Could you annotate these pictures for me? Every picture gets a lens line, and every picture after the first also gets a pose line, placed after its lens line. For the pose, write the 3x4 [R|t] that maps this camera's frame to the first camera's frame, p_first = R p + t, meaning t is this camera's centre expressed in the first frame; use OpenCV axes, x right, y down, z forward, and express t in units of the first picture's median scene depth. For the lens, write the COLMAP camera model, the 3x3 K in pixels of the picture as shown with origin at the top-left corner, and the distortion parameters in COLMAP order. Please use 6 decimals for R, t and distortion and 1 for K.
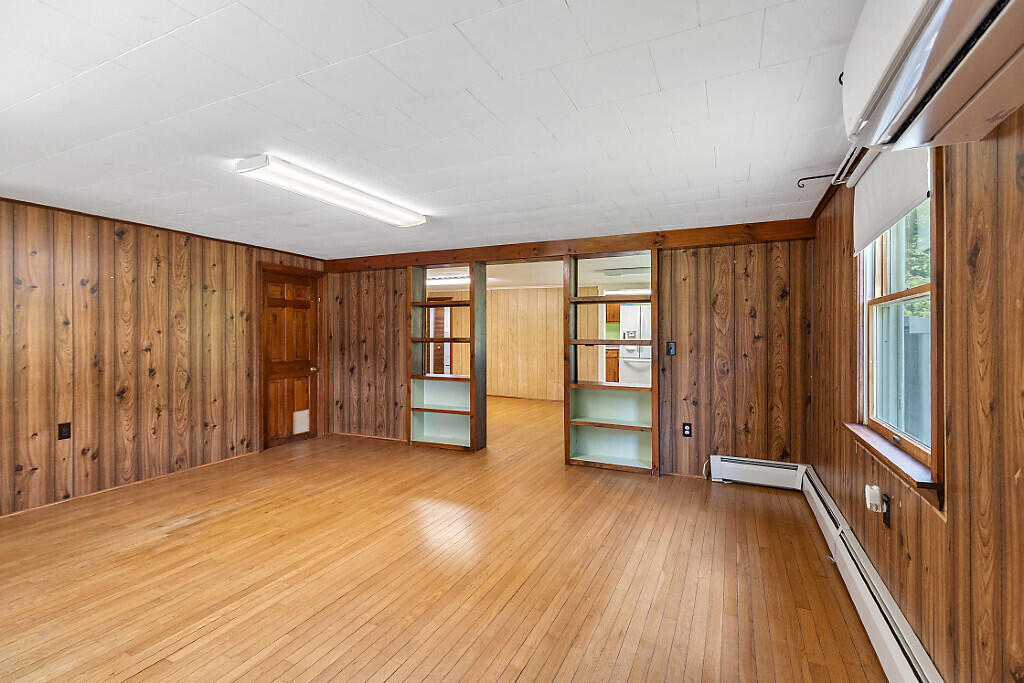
lens RADIAL K [[461.4, 0, 513.1], [0, 461.4, 334.2], [0, 0, 1]] dist [0.000585, -0.000640]
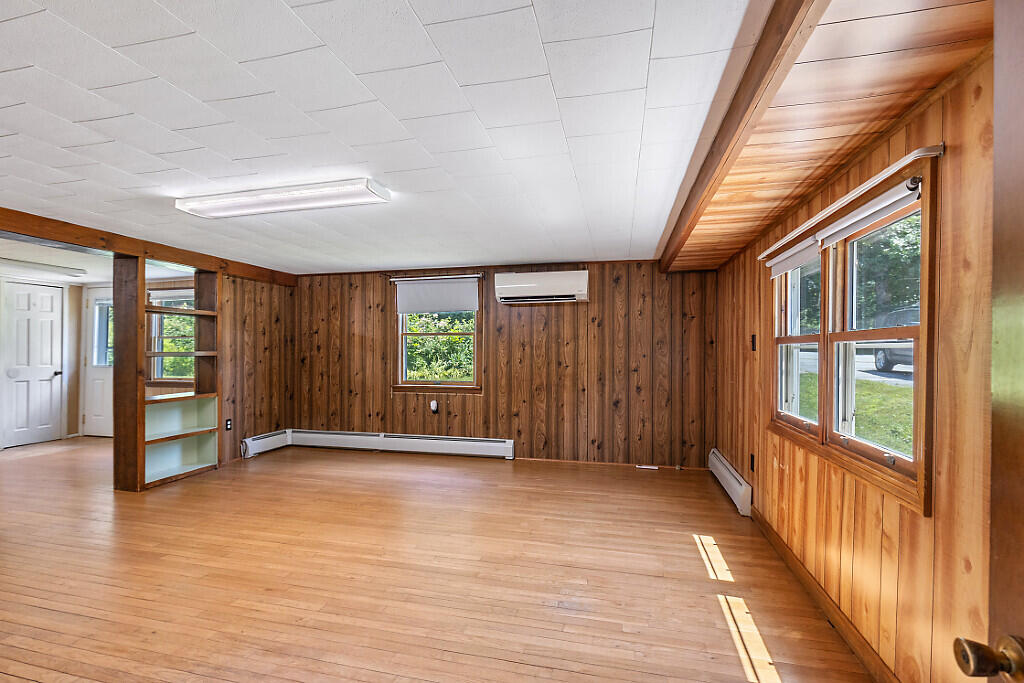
lens RADIAL K [[465.2, 0, 509.8], [0, 465.2, 351.3], [0, 0, 1]] dist [0.003327, 0.000358]
pose [[-0.202203, -0.006588, 0.979321, -1.024381], [-0.004214, 0.999974, 0.005856, 0.003553], [-0.979335, -0.002943, -0.202226, 0.546220]]
